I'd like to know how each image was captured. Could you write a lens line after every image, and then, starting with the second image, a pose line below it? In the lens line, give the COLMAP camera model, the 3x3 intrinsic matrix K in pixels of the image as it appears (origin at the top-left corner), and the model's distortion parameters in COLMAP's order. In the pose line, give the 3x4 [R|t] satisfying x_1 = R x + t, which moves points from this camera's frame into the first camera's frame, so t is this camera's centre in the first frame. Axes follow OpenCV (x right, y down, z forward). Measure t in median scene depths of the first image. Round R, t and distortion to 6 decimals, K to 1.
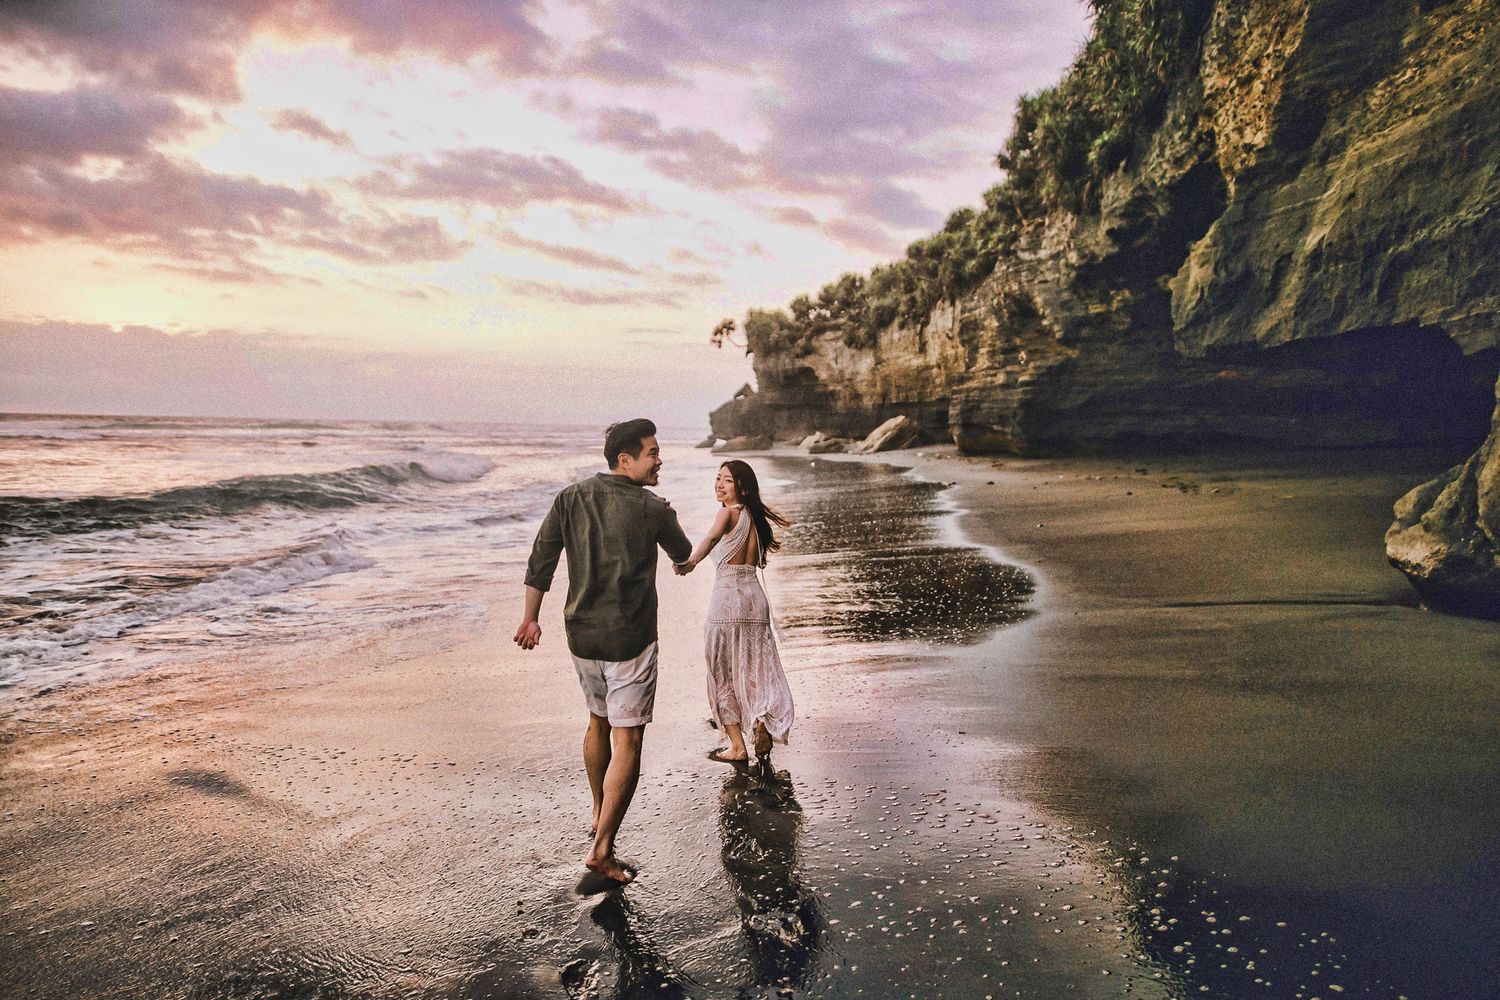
lens RADIAL K [[859.5, 0, 753.2], [0, 859.5, 523.5], [0, 0, 1]] dist [-0.018701, 0.001815]
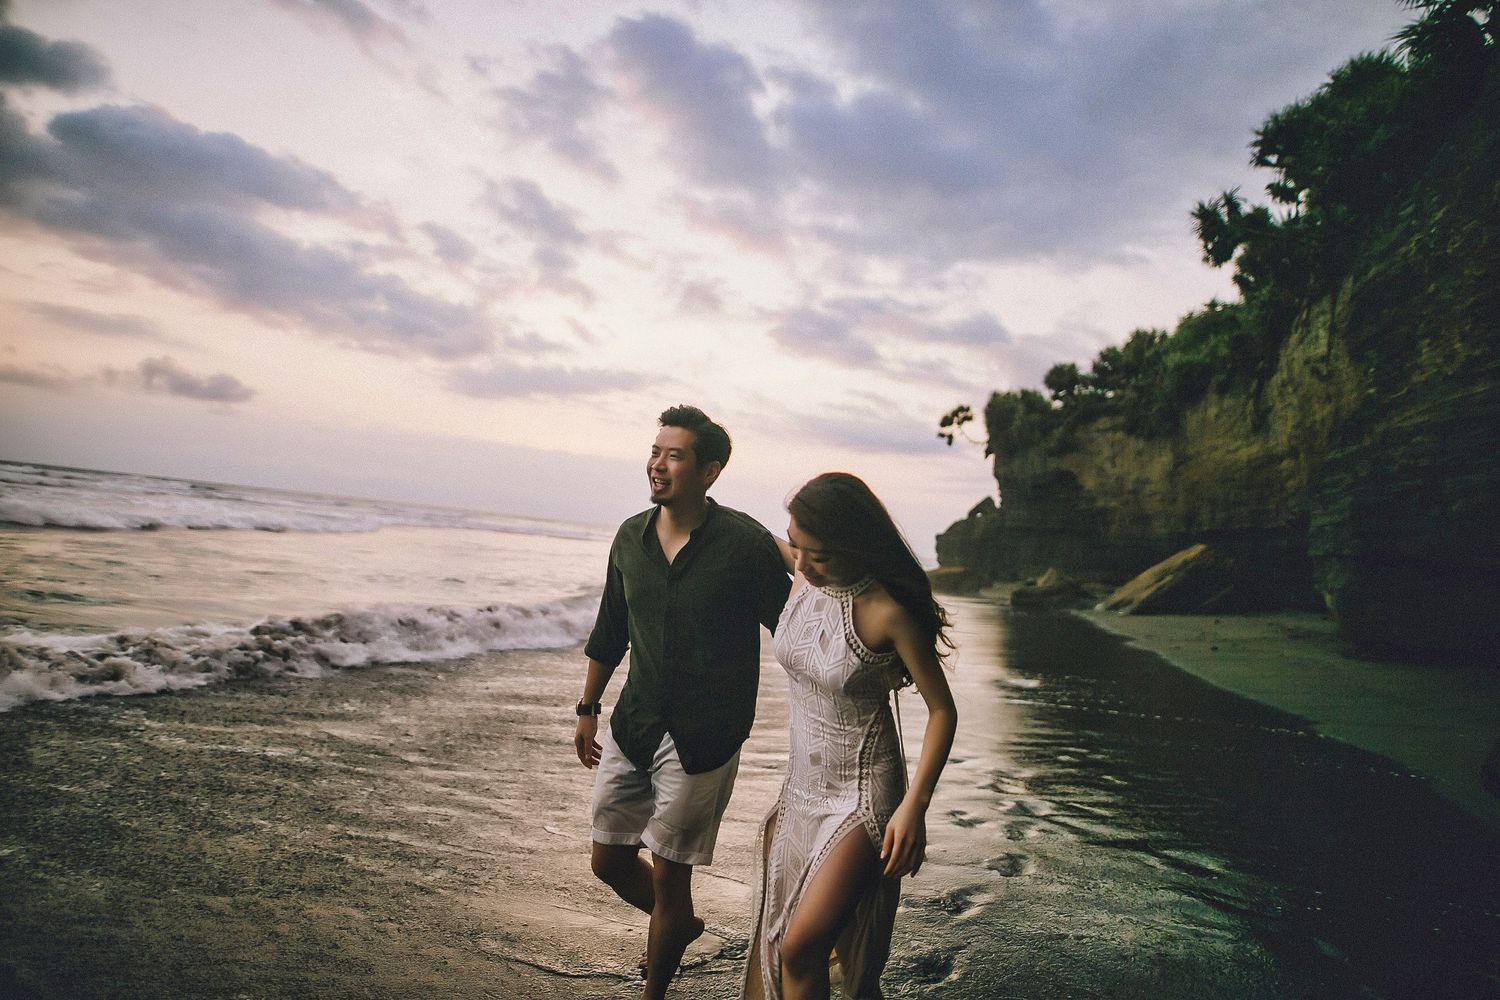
lens RADIAL K [[859.5, 0, 753.2], [0, 859.5, 523.5], [0, 0, 1]] dist [-0.018701, 0.001815]
pose [[0.931188, 0.068825, -0.357983, 0.079980], [-0.121910, 0.984269, -0.127880, -0.032937], [0.343550, 0.162722, 0.924930, 0.339957]]
